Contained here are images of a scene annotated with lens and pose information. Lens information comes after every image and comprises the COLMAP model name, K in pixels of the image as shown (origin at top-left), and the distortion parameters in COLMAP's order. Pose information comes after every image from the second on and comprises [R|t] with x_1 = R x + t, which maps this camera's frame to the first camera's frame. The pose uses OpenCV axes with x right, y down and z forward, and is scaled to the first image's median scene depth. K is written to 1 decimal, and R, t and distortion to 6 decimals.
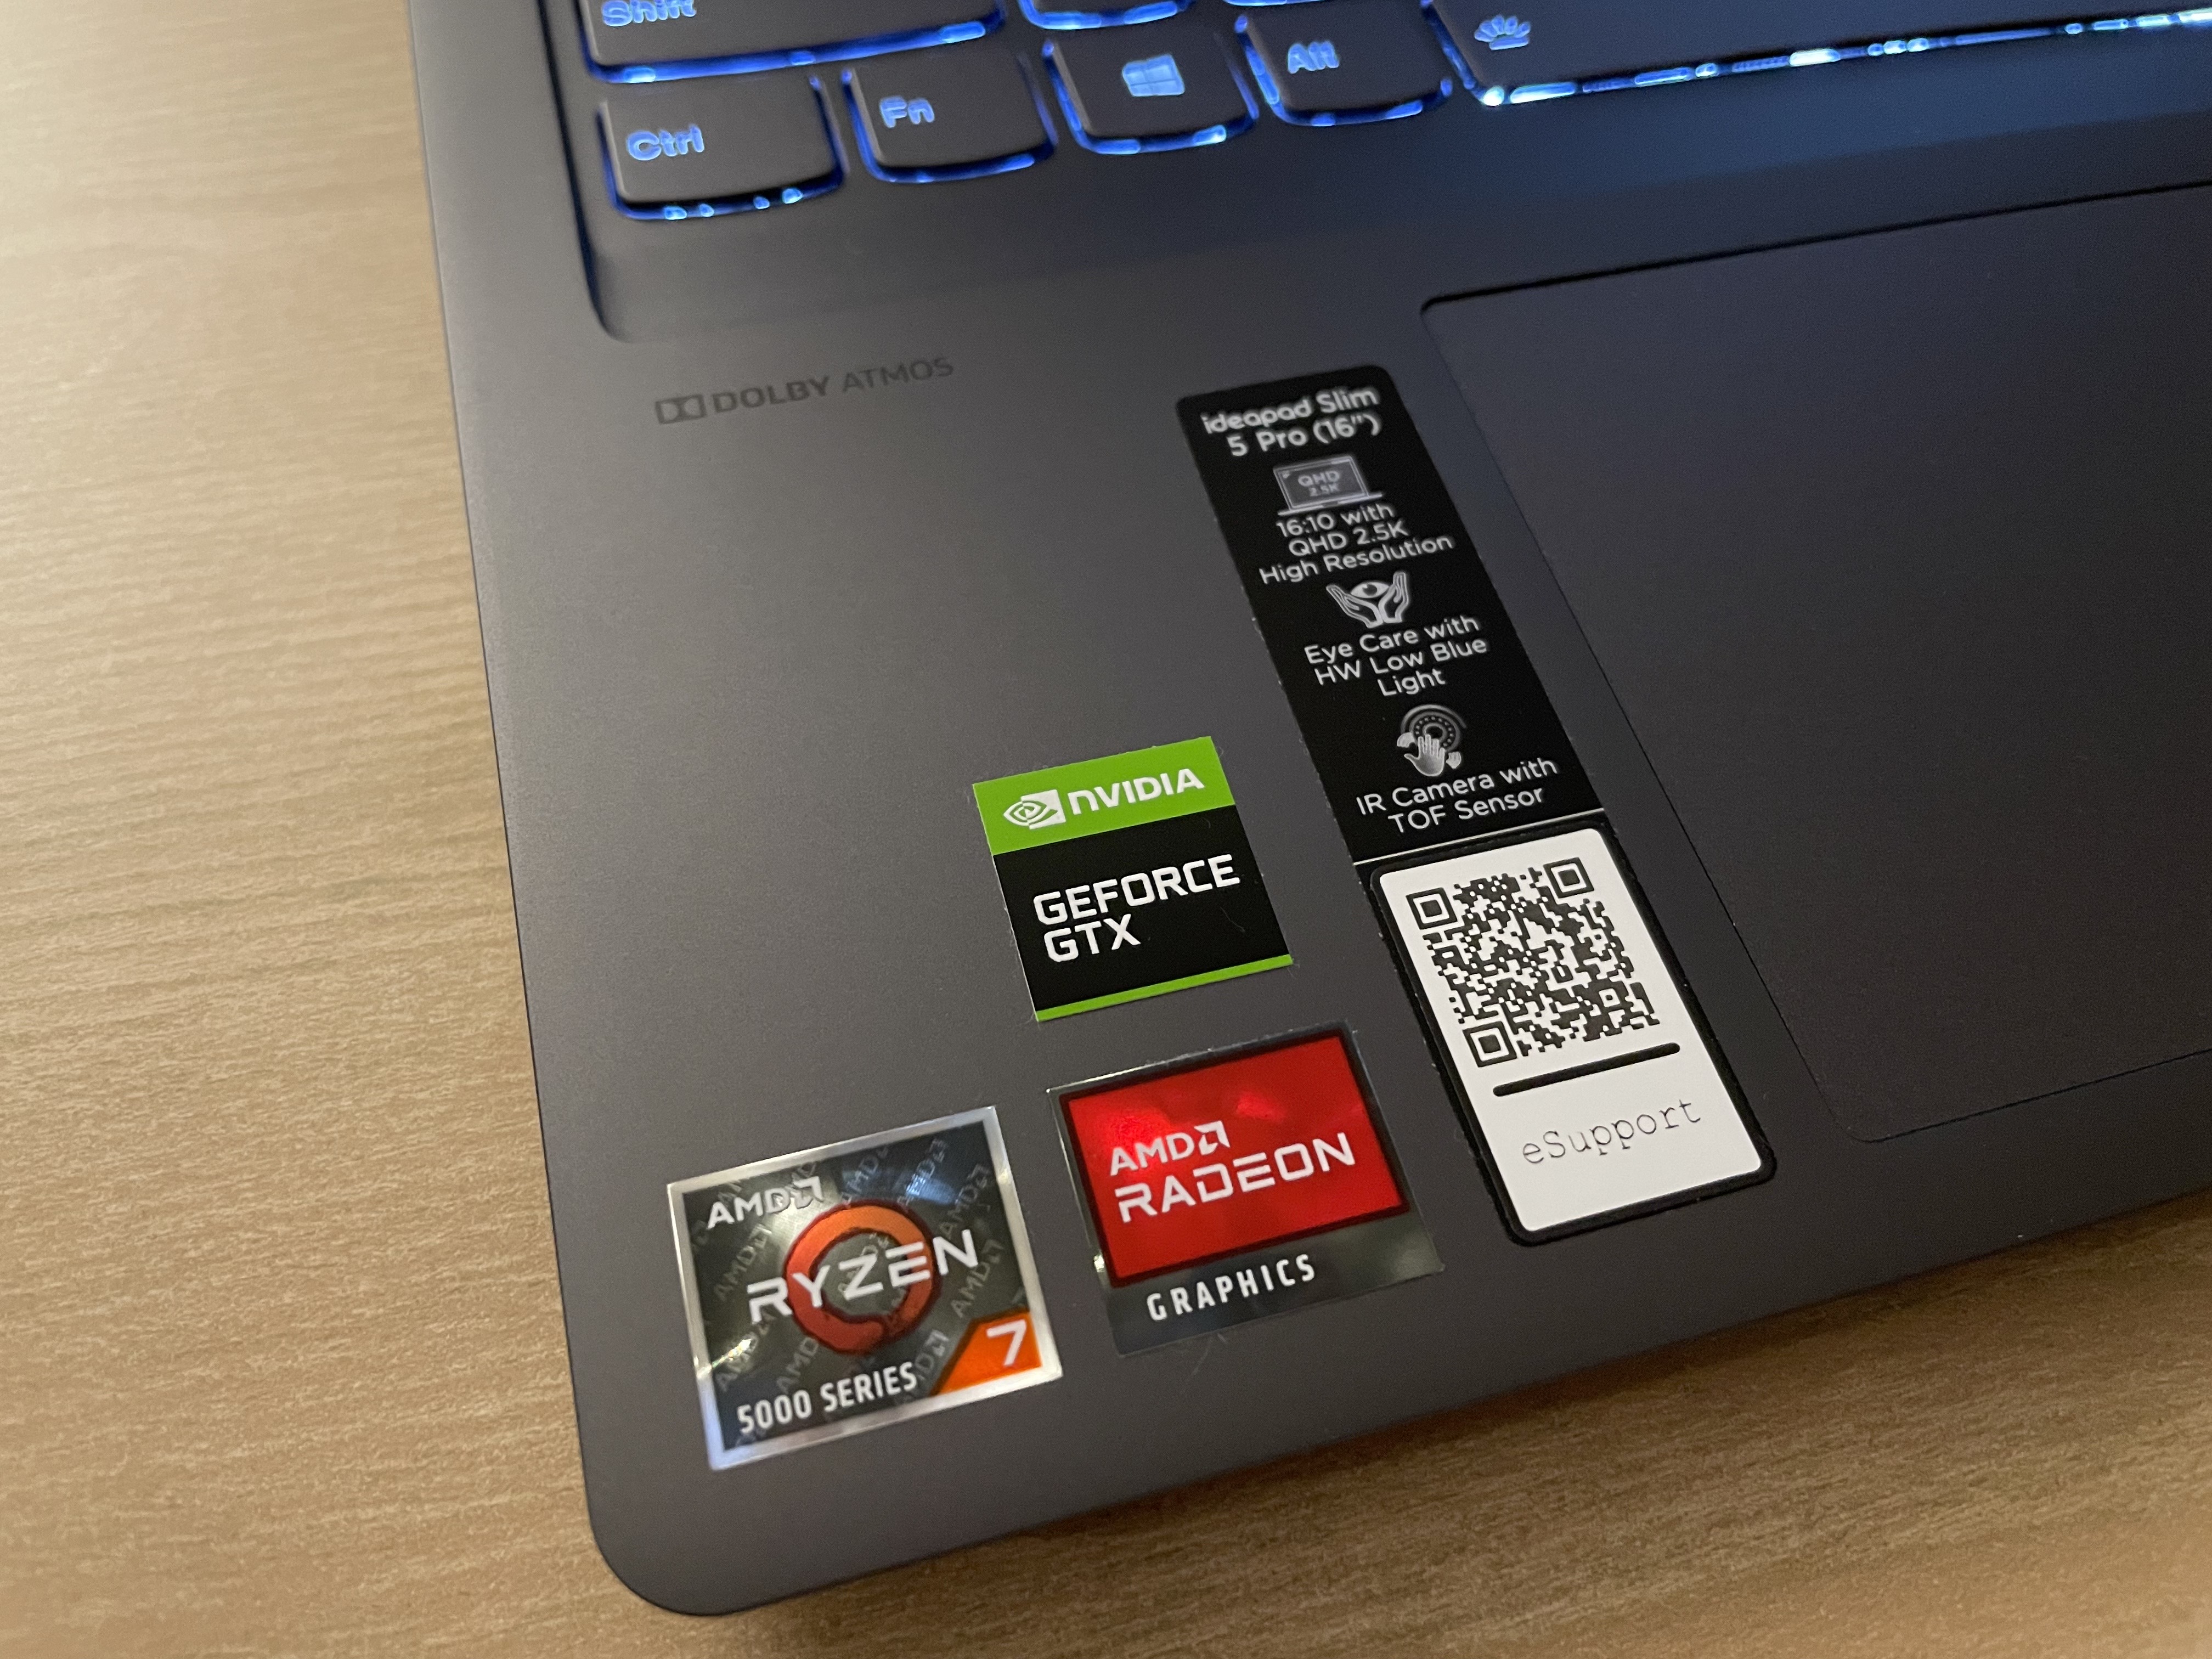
lens RADIAL K [[1714.9, 0, 1095.2], [0, 1714.9, 873.9], [0, 0, 1]] dist [0.064387, -0.115442]
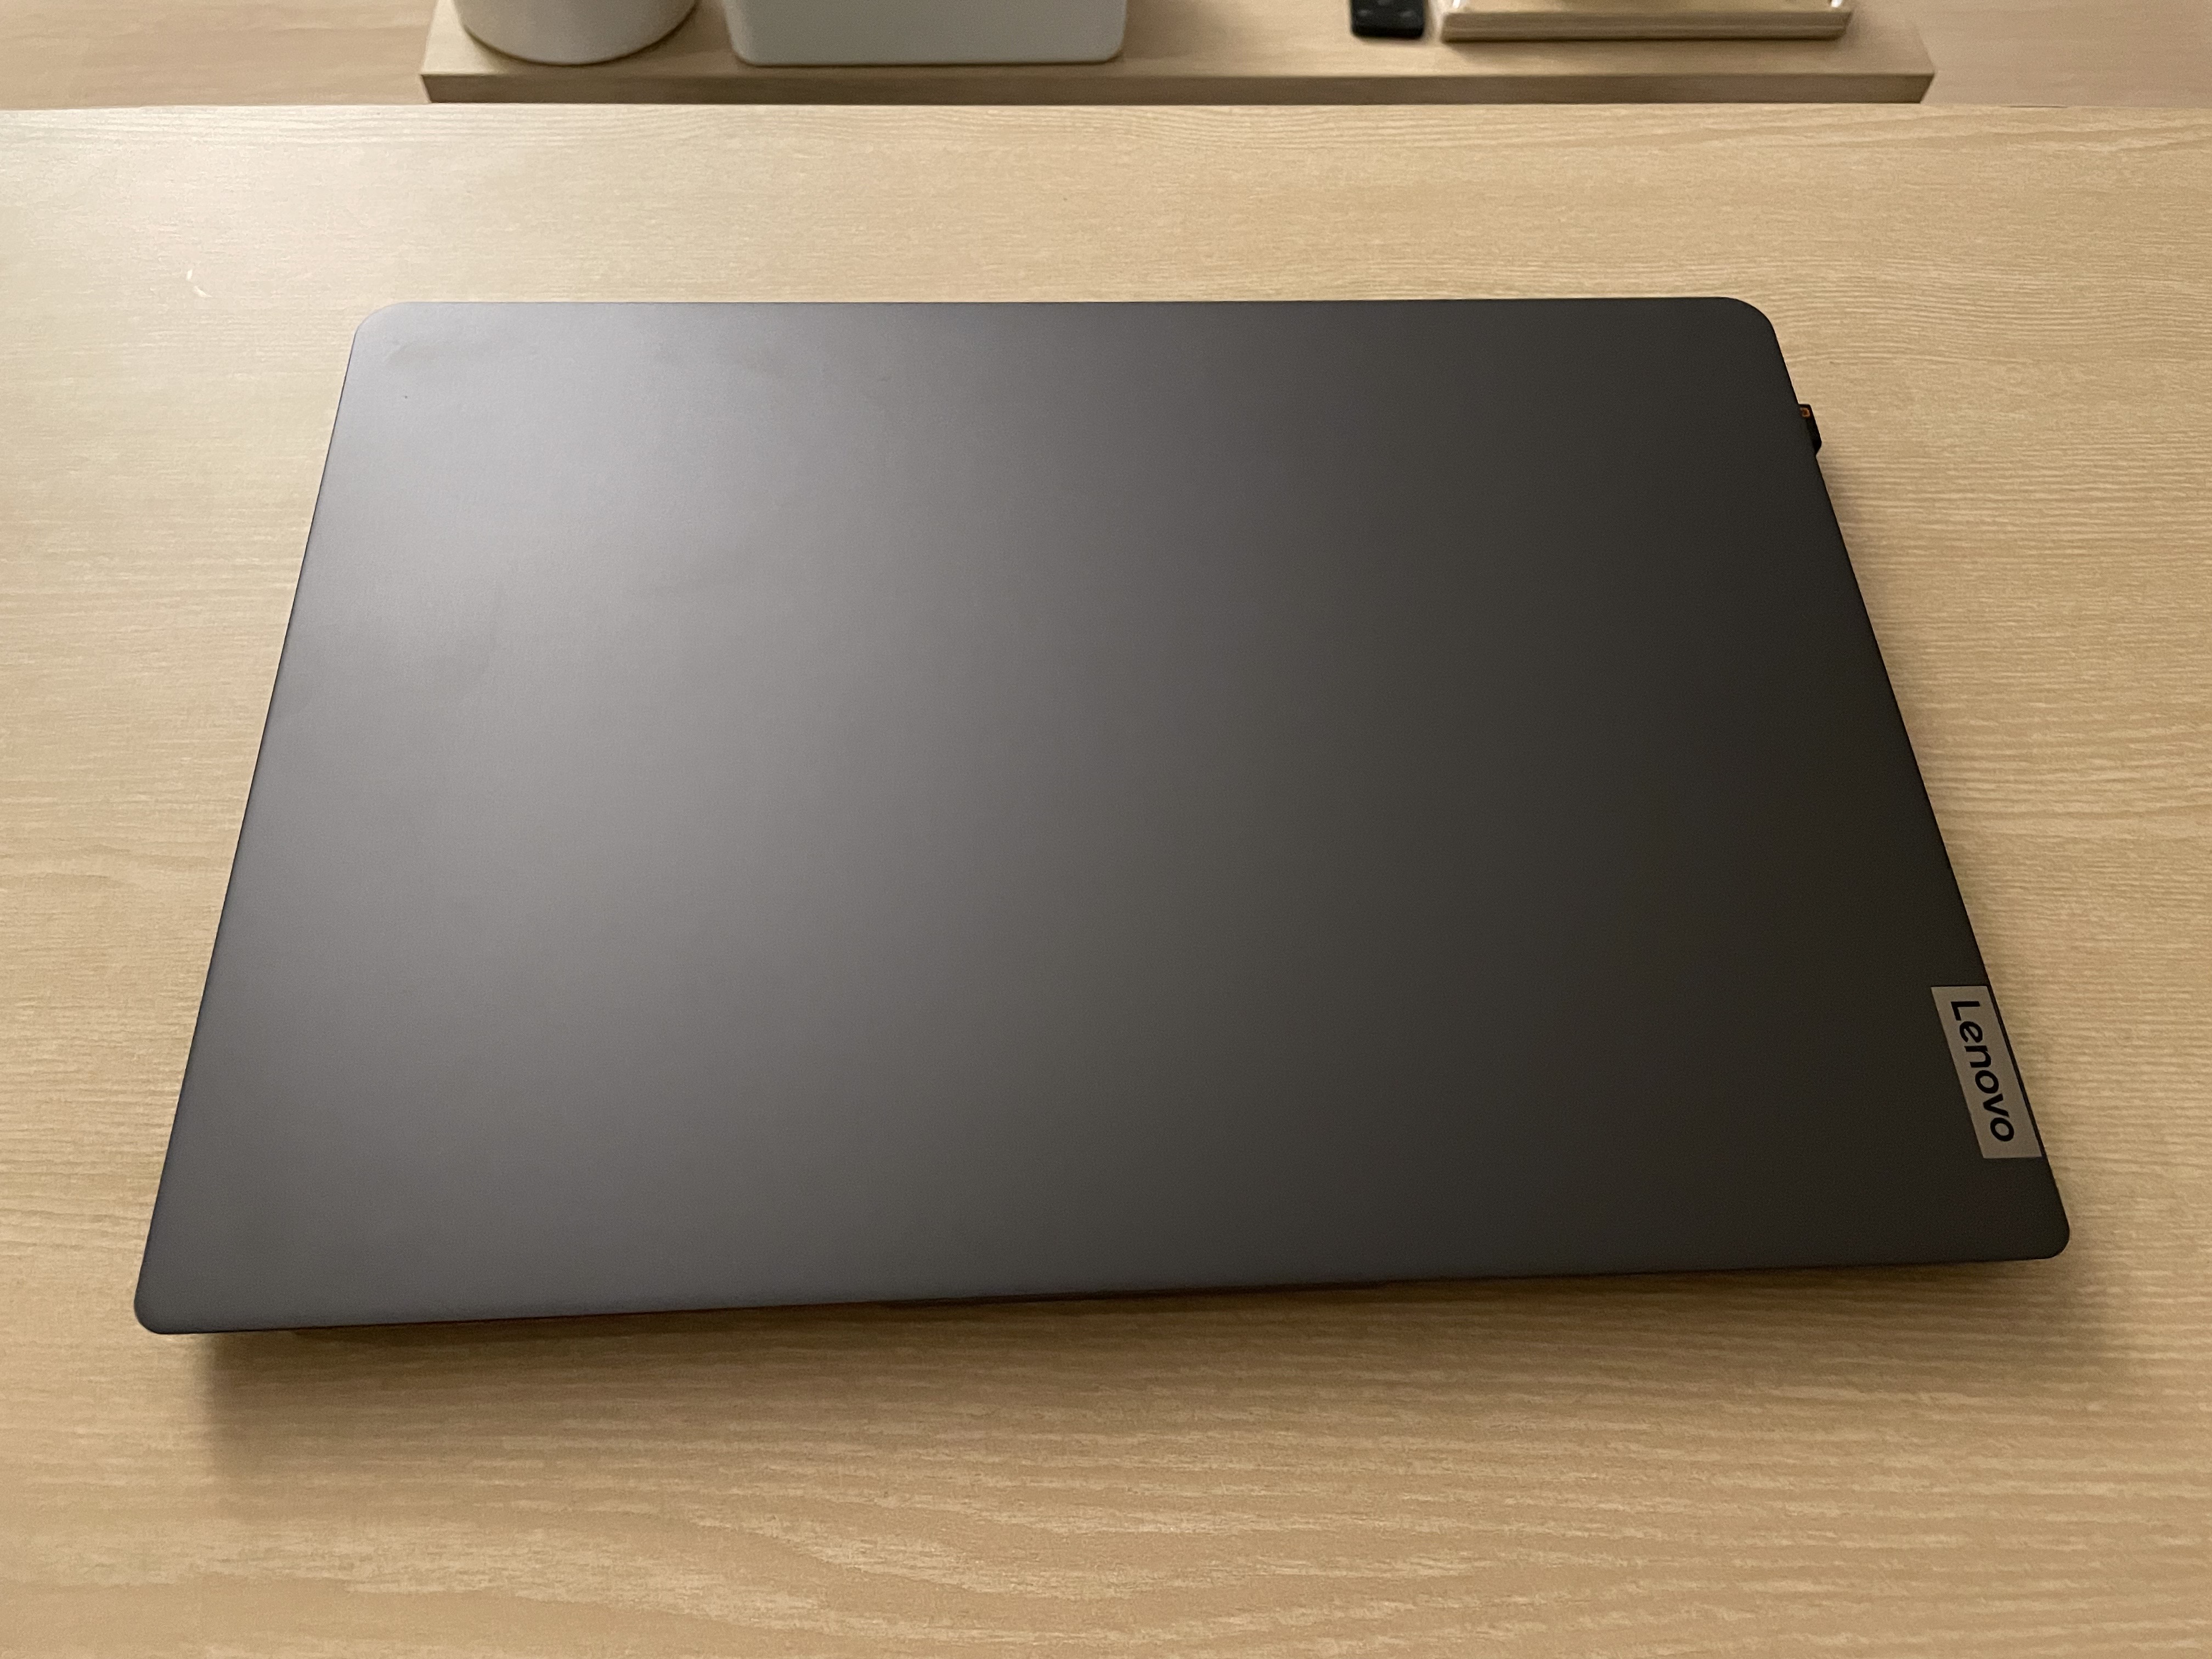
lens RADIAL K [[1714.9, 0, 1119.5], [0, 1714.9, 807.9], [0, 0, 1]] dist [0.064387, -0.115442]
pose [[0.975898, 0.185783, -0.114486, 1.307452], [-0.185957, 0.982514, 0.009258, -0.944520], [0.114204, 0.012255, 0.993382, -1.487957]]
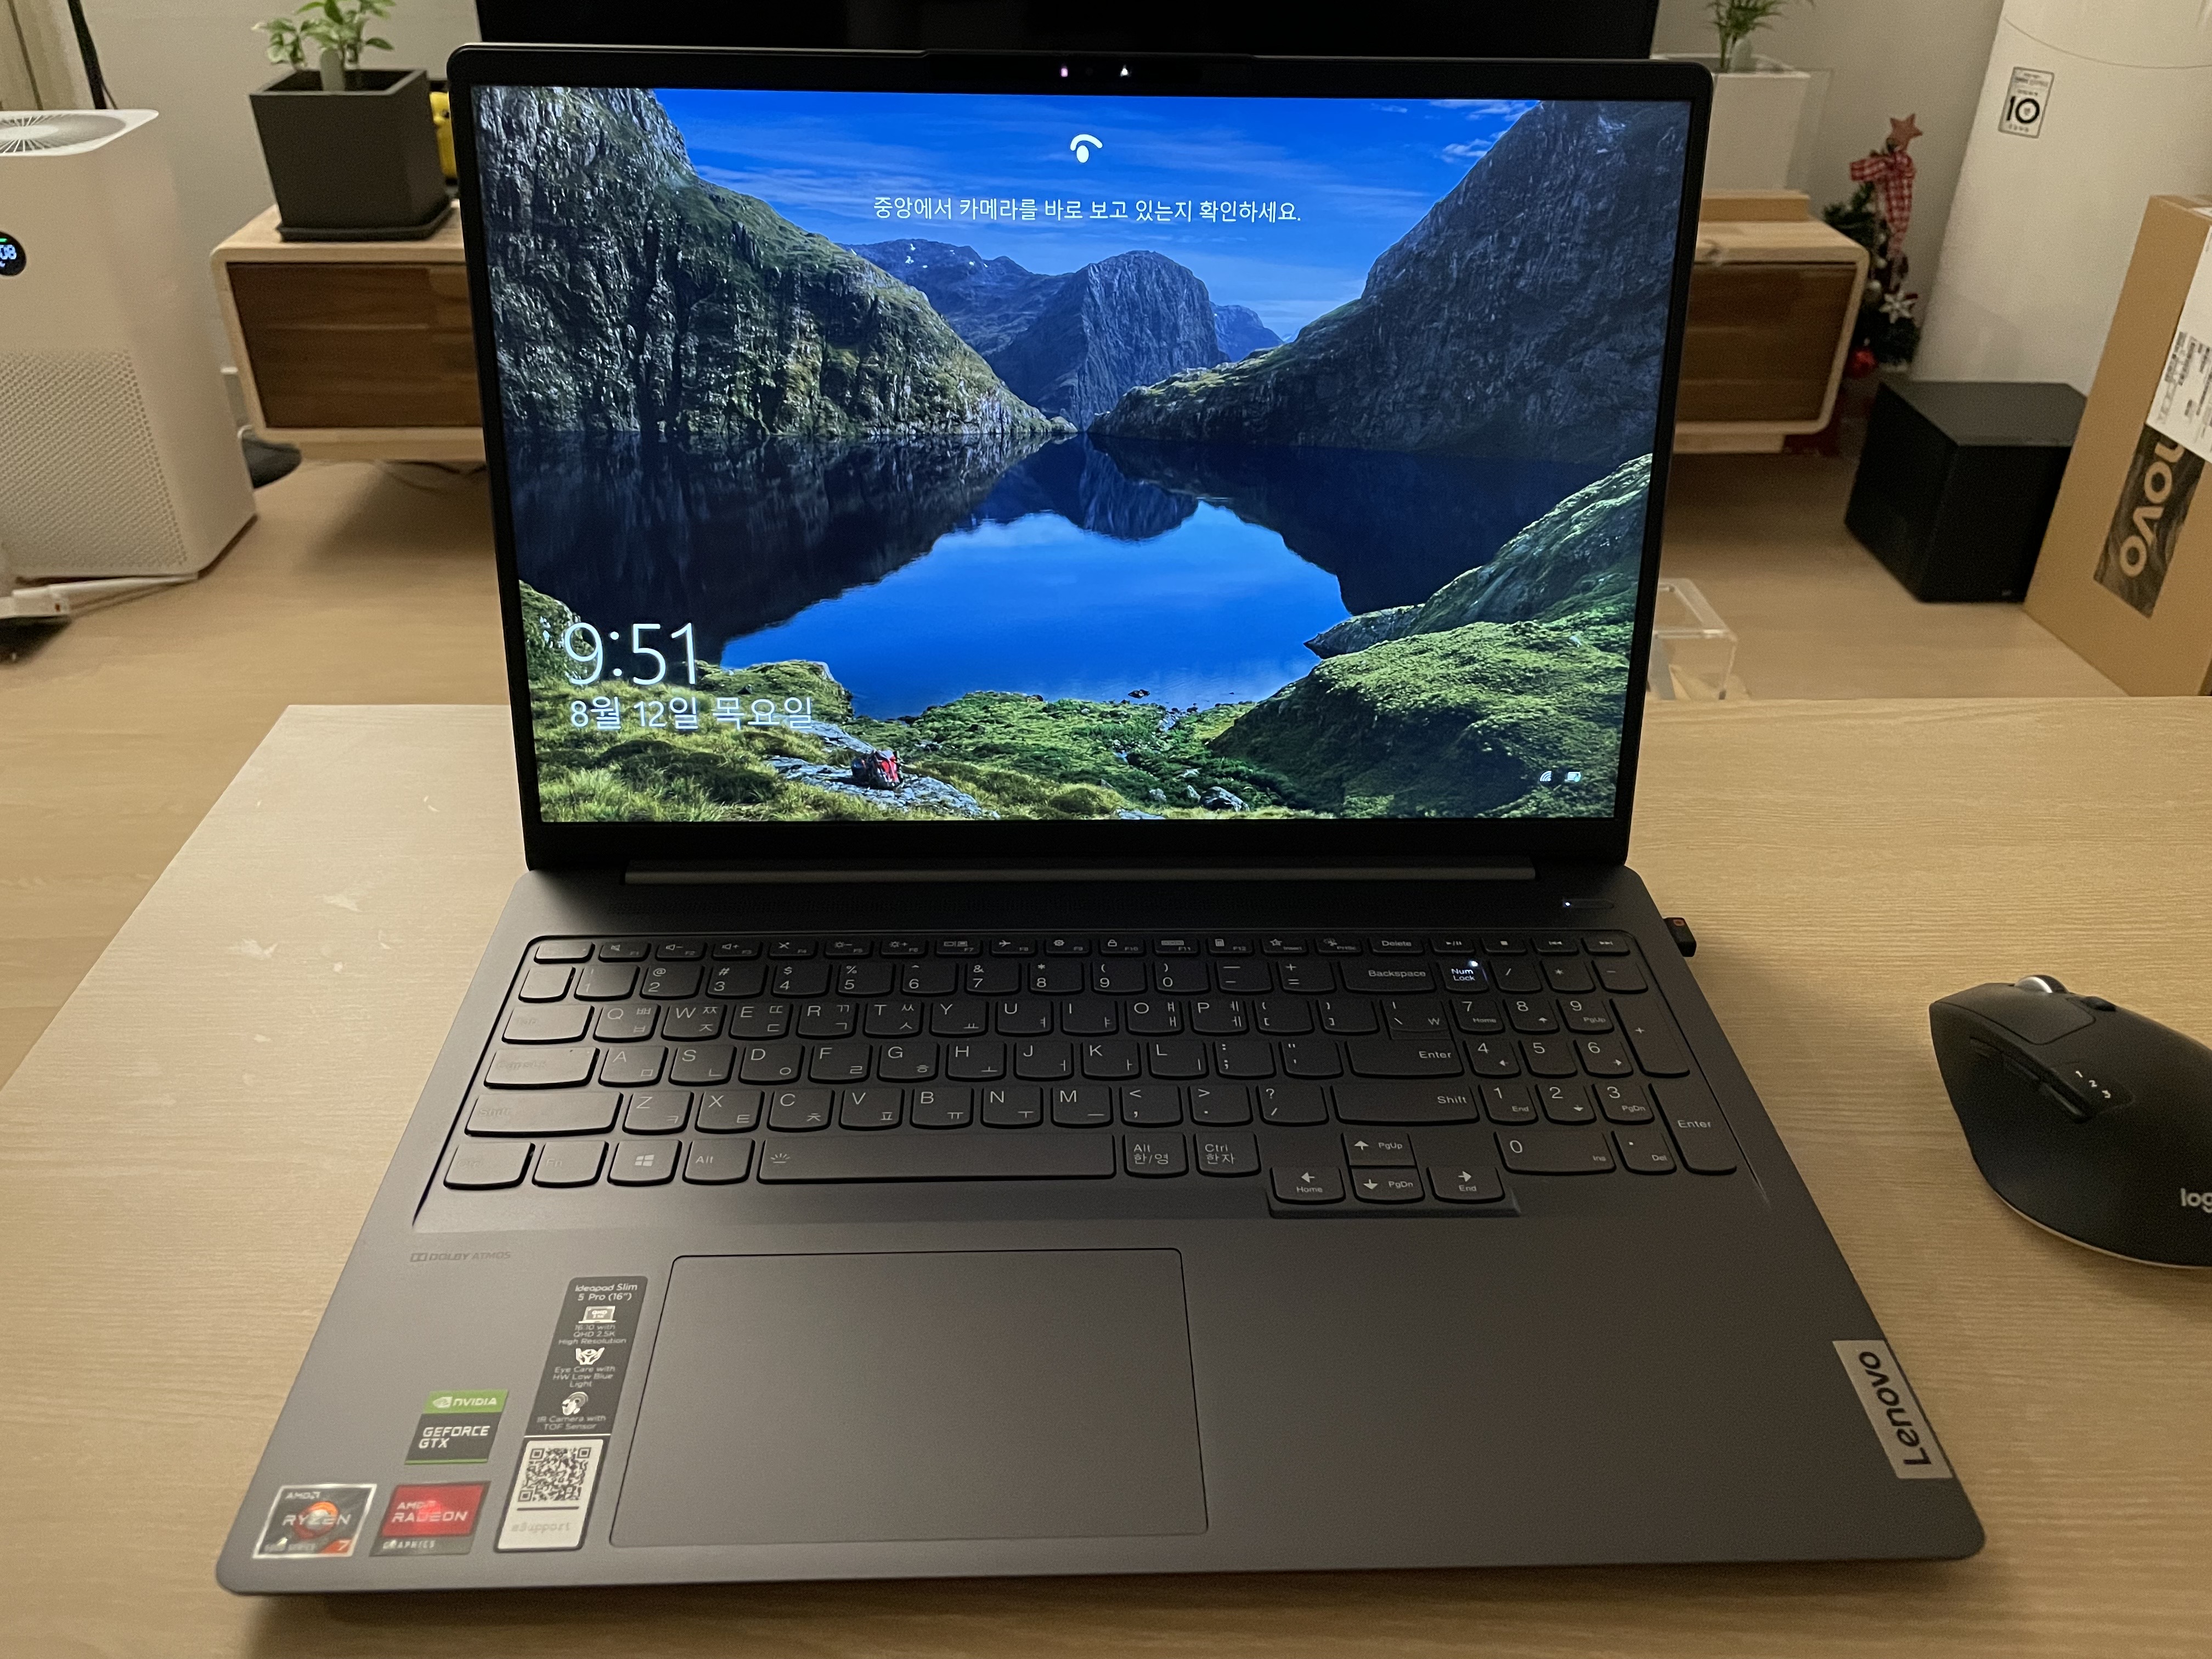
lens RADIAL K [[1714.9, 0, 1106.4], [0, 1714.9, 783.2], [0, 0, 1]] dist [0.064387, -0.115442]
pose [[0.973139, 0.095495, -0.209476, 1.633629], [-0.182944, 0.873139, -0.451839, 0.175305], [0.139754, 0.478025, 0.867157, -2.057196]]
